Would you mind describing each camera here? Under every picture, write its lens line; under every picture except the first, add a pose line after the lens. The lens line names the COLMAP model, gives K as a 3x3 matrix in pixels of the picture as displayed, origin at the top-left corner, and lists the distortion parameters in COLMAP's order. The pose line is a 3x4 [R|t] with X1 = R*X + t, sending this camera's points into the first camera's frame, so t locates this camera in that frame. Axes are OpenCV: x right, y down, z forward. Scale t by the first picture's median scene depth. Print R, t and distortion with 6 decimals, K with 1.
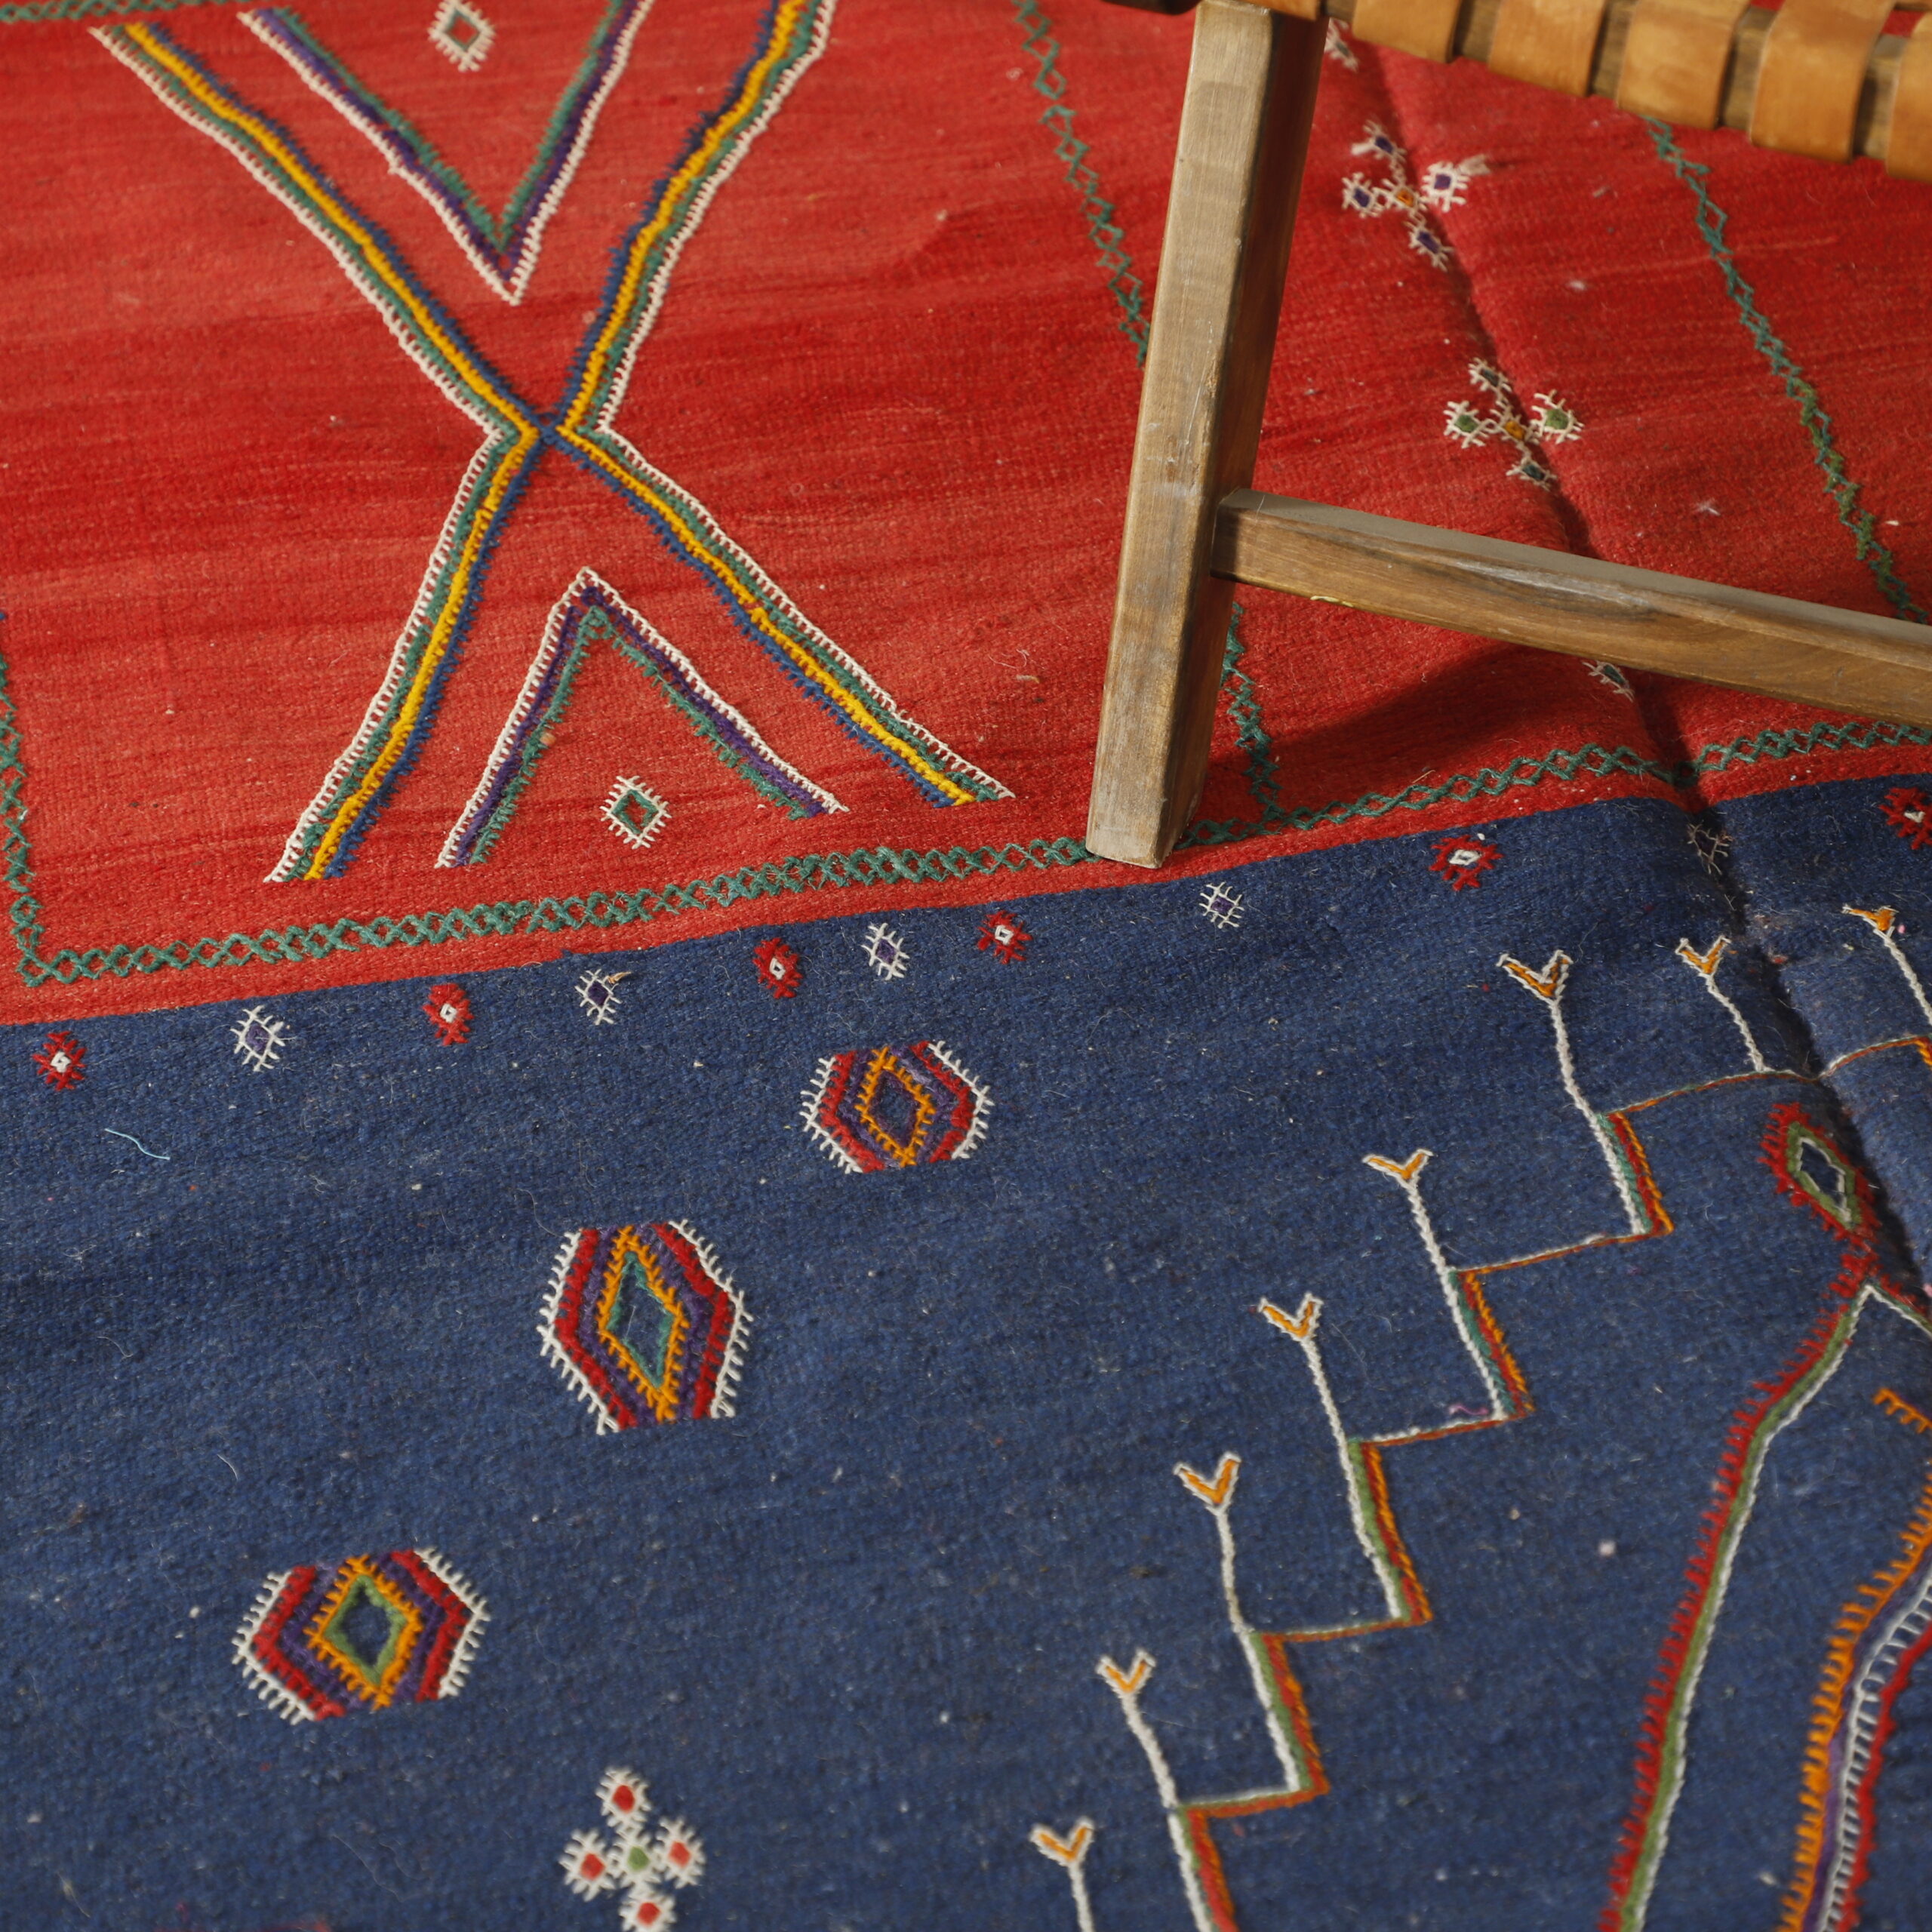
lens RADIAL K [[6012.3, 0, 966.0], [0, 6012.3, 966.0], [0, 0, 1]] dist [0.448189, -0.638125]
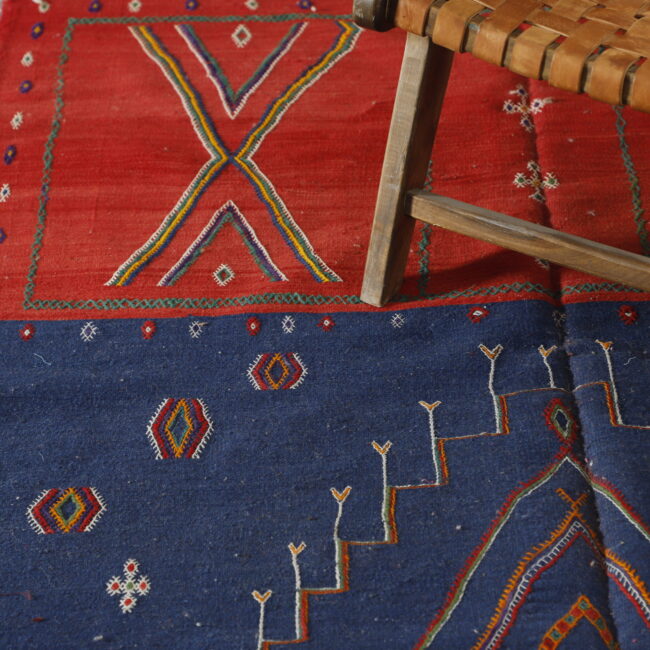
lens RADIAL K [[2060.9, 0, 325.0], [0, 2060.9, 325.0], [0, 0, 1]] dist [0.457790, -0.844189]
pose [[0.983464, 0.096268, -0.153397, 0.171164], [-0.101774, 0.994401, -0.028436, 0.026644], [0.149801, 0.043577, 0.987755, -0.060810]]
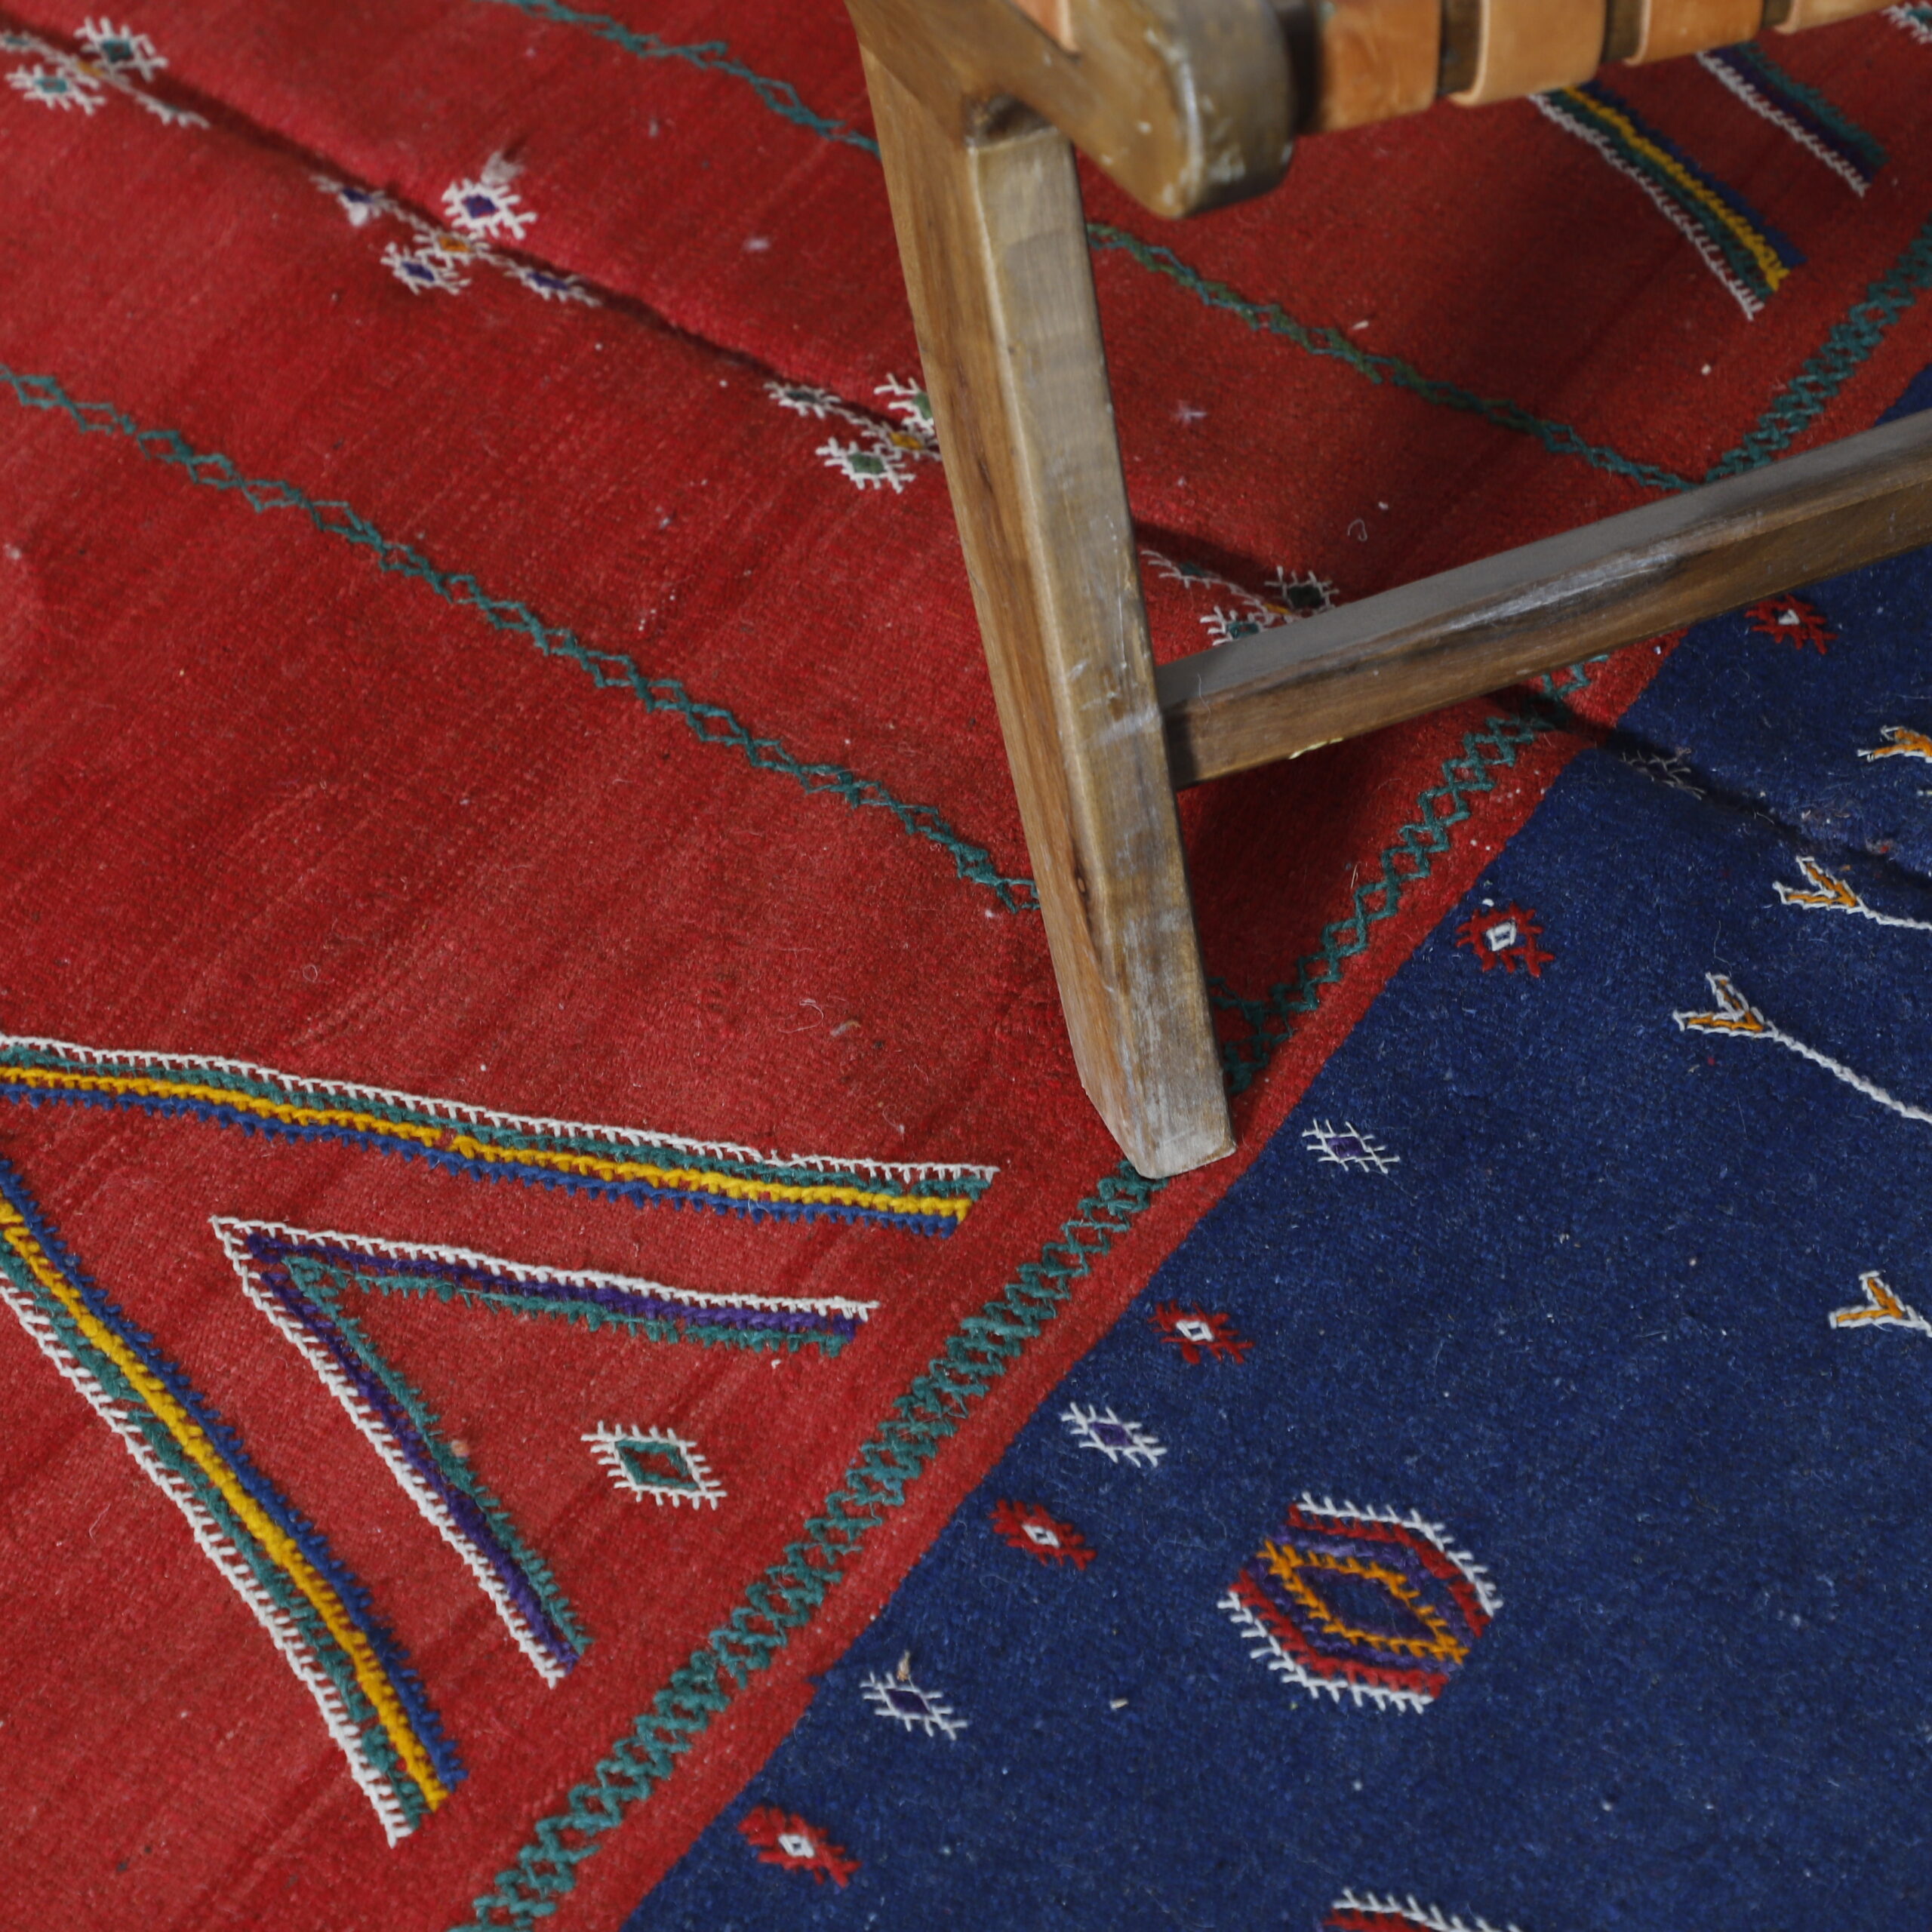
lens RADIAL K [[6179.5, 0, 966.0], [0, 6179.5, 966.0], [0, 0, 1]] dist [0.399114, 0.635152]
pose [[0.692365, -0.521153, 0.499030, -0.388006], [0.453218, 0.852261, 0.261239, -0.267189], [-0.561448, 0.045296, 0.826271, 0.360549]]
